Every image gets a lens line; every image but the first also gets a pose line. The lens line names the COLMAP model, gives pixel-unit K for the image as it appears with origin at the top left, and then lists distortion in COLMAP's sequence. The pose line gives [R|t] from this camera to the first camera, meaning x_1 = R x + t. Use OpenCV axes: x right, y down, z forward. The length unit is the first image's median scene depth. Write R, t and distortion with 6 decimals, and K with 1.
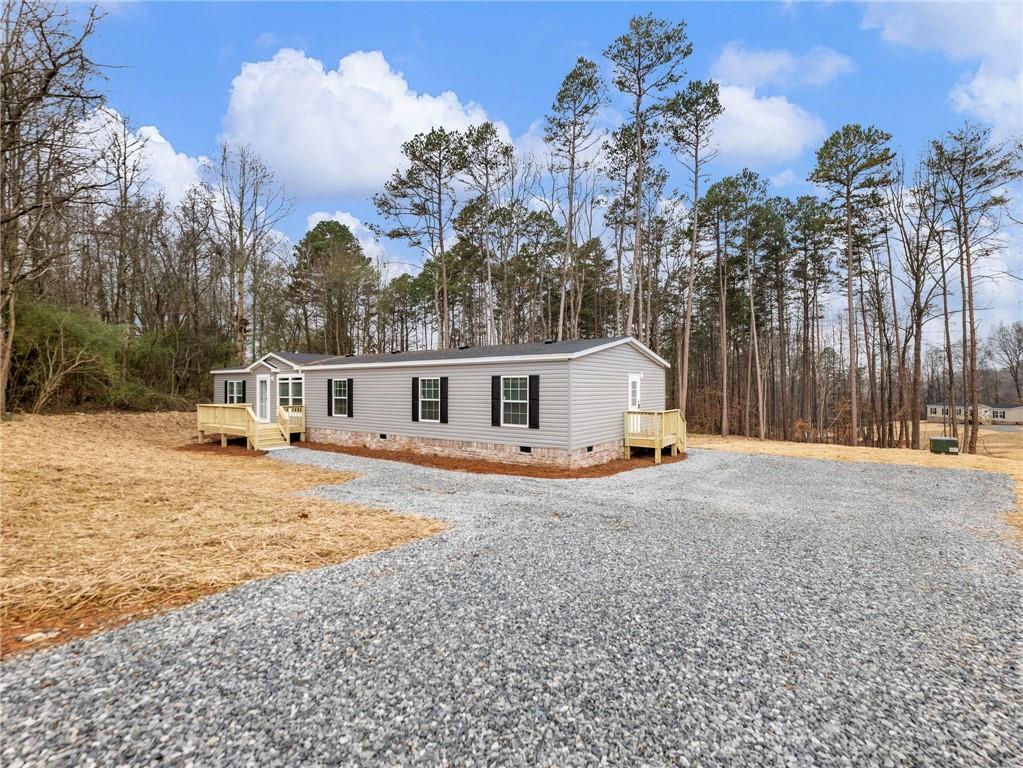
lens RADIAL K [[466.6, 0, 510.1], [0, 466.6, 386.9], [0, 0, 1]] dist [0.001215, 0.000013]
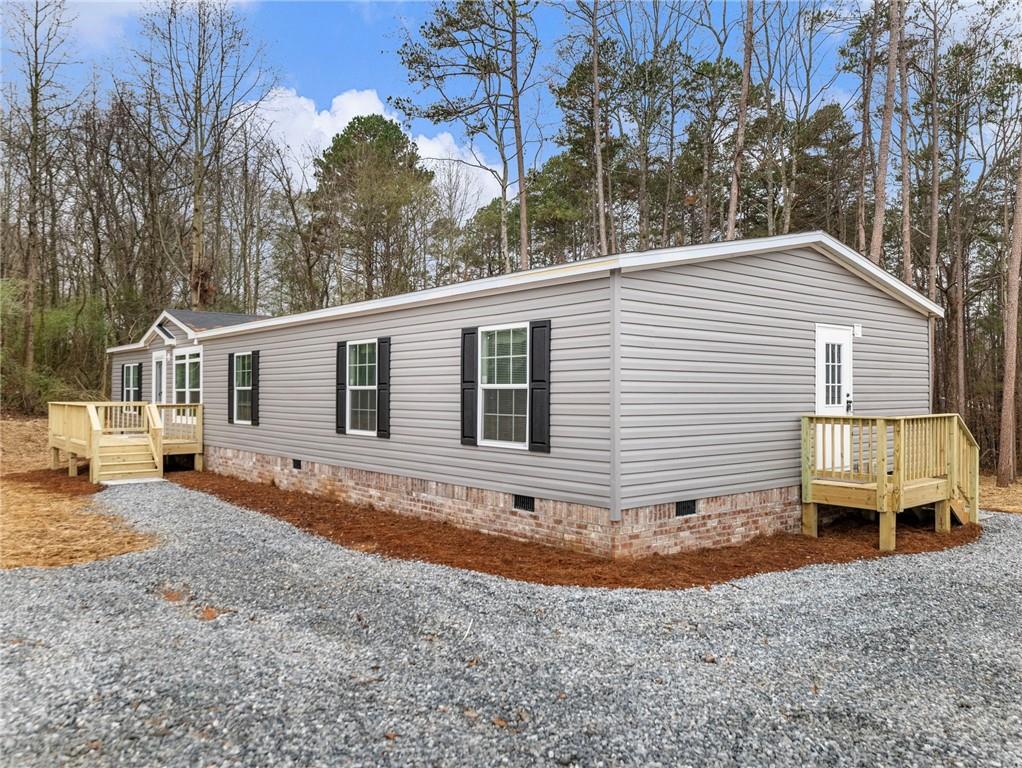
lens RADIAL K [[759.7, 0, 511.0], [0, 759.7, 384.0], [0, 0, 1]] dist [0.001396, 0.002804]
pose [[0.969855, -0.000373, -0.243684, 0.152867], [-0.001920, 0.999956, -0.009173, 0.029176], [0.243676, 0.009364, 0.969811, 0.284776]]
